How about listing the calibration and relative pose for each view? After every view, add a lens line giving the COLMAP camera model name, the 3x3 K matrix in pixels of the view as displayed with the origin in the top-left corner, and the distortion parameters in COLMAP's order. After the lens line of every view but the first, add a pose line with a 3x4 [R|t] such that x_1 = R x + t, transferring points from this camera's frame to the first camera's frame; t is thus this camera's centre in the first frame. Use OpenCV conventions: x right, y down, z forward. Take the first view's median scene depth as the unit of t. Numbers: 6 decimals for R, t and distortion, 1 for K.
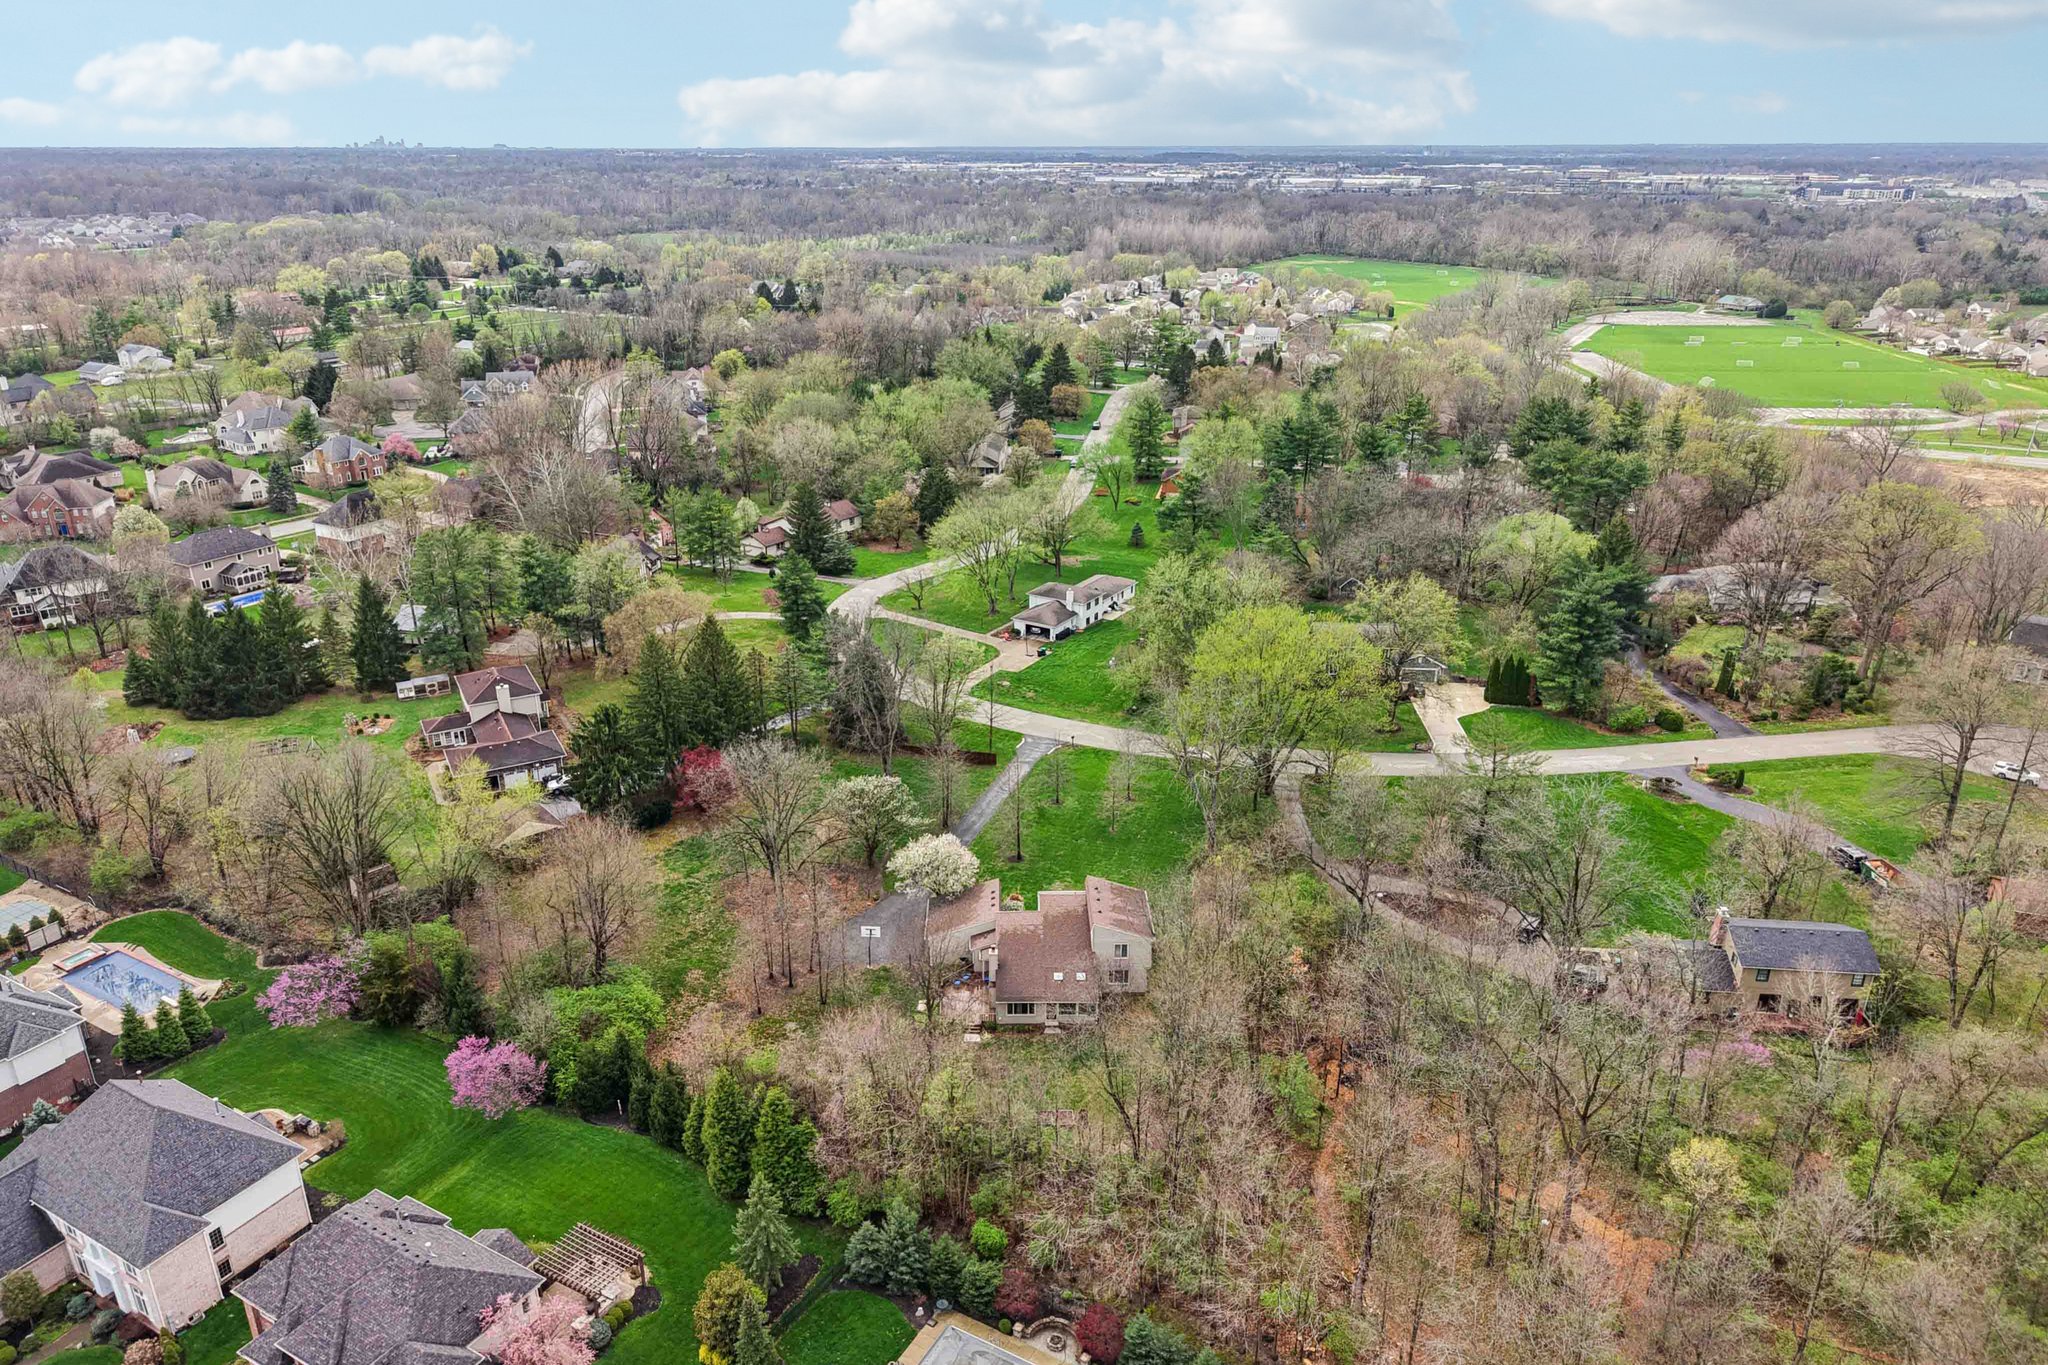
lens RADIAL K [[1419.7, 0, 1024.0], [0, 1419.7, 682.5], [0, 0, 1]] dist [0.062886, -0.093424]
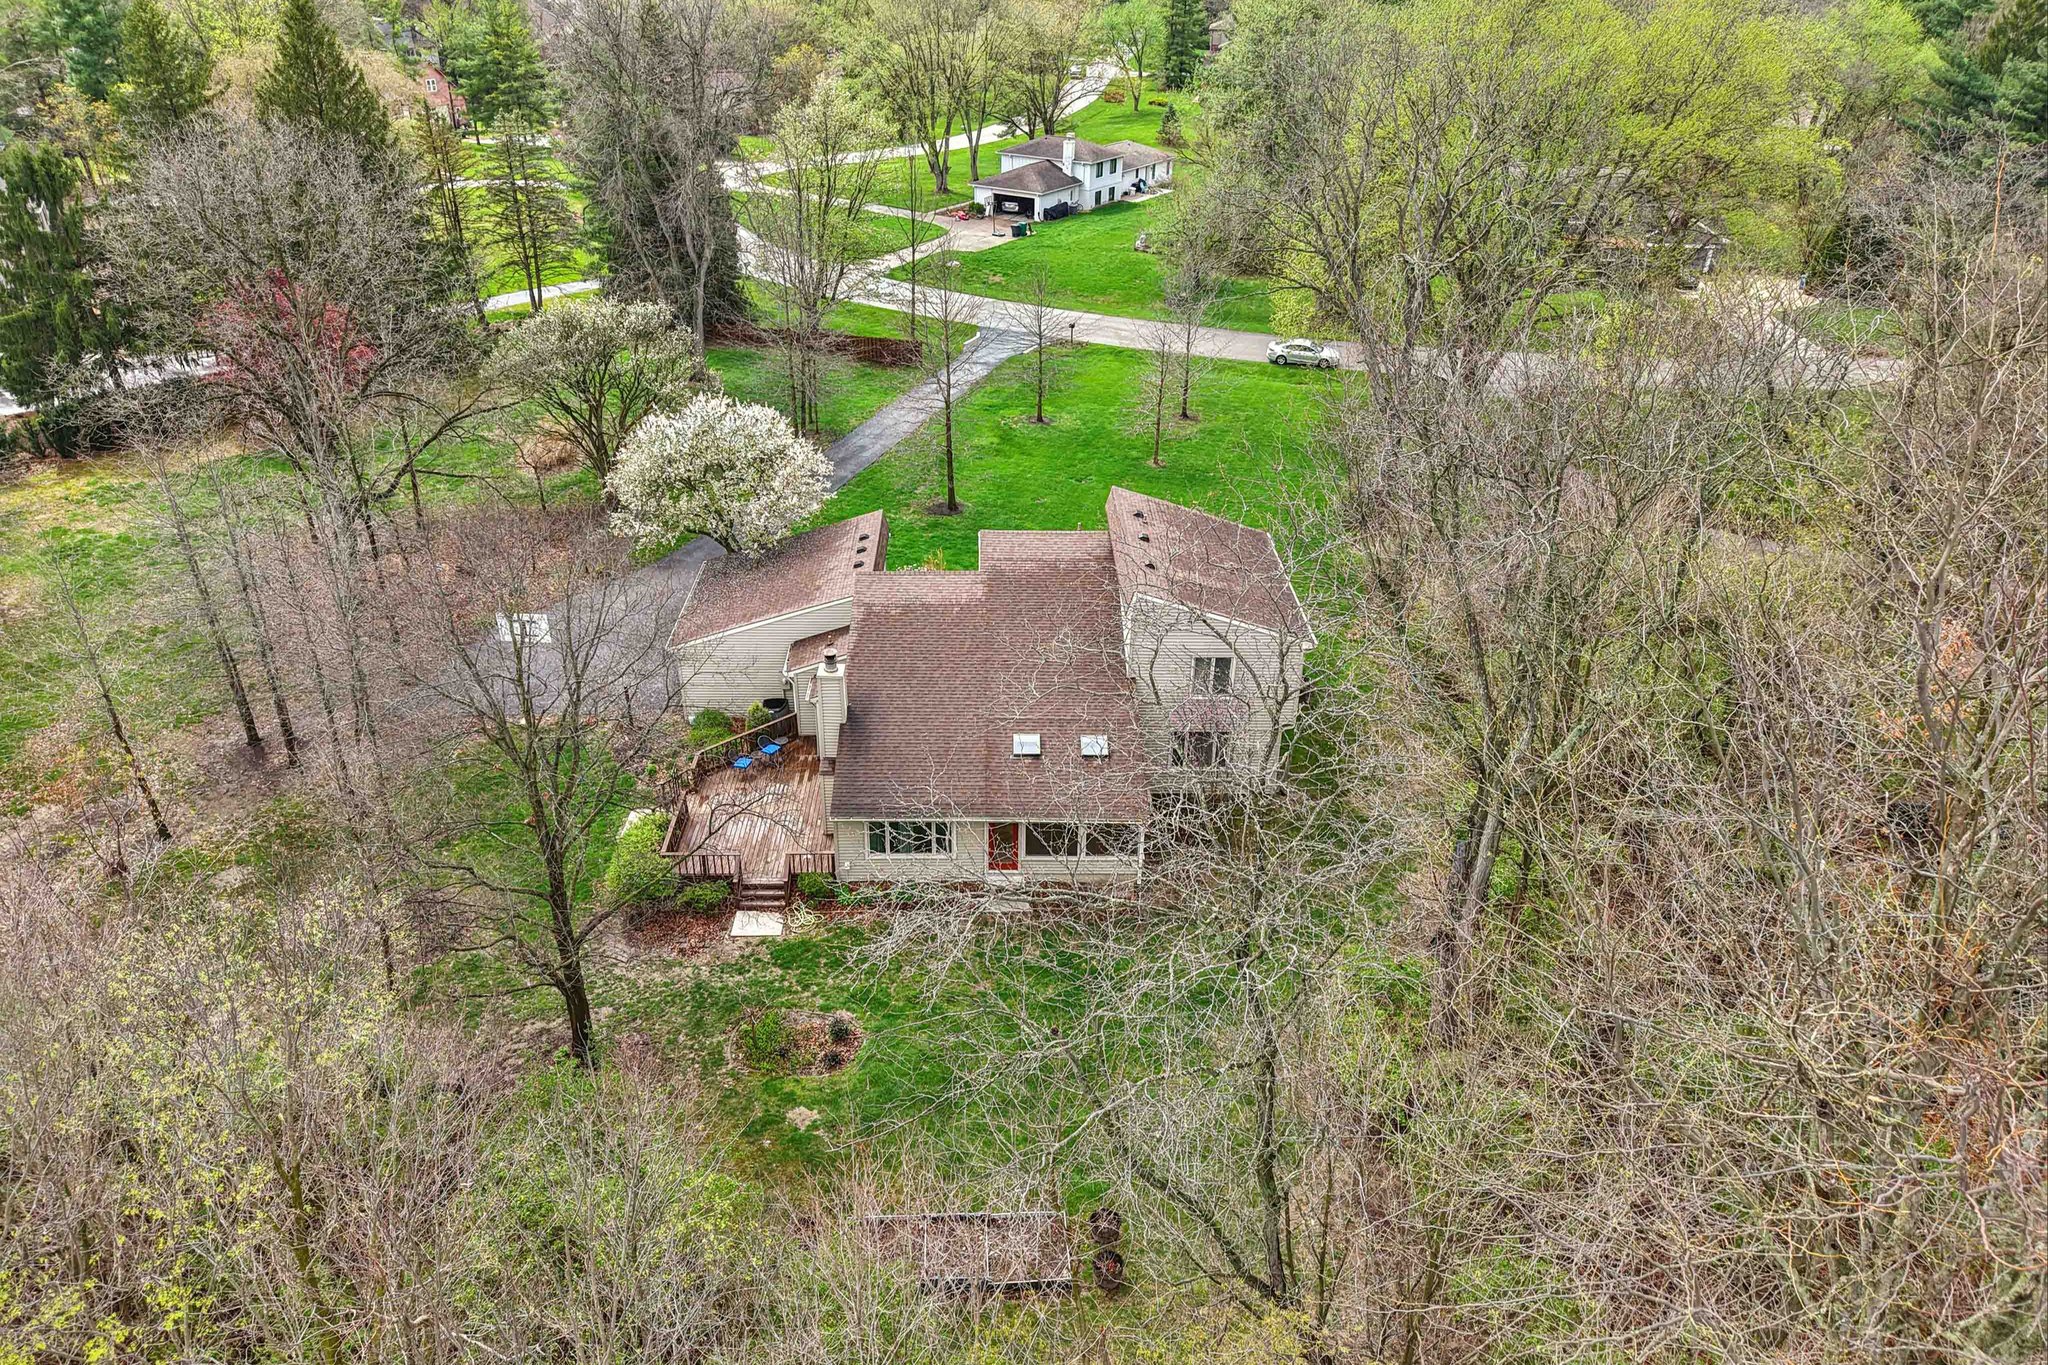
lens RADIAL K [[1419.7, 0, 1024.0], [0, 1419.7, 682.5], [0, 0, 1]] dist [0.062886, -0.093424]
pose [[0.999990, 0.003214, 0.003046, 0.017569], [-0.003570, 0.992109, 0.125331, 0.117904], [-0.002620, -0.125340, 0.992110, 0.525022]]
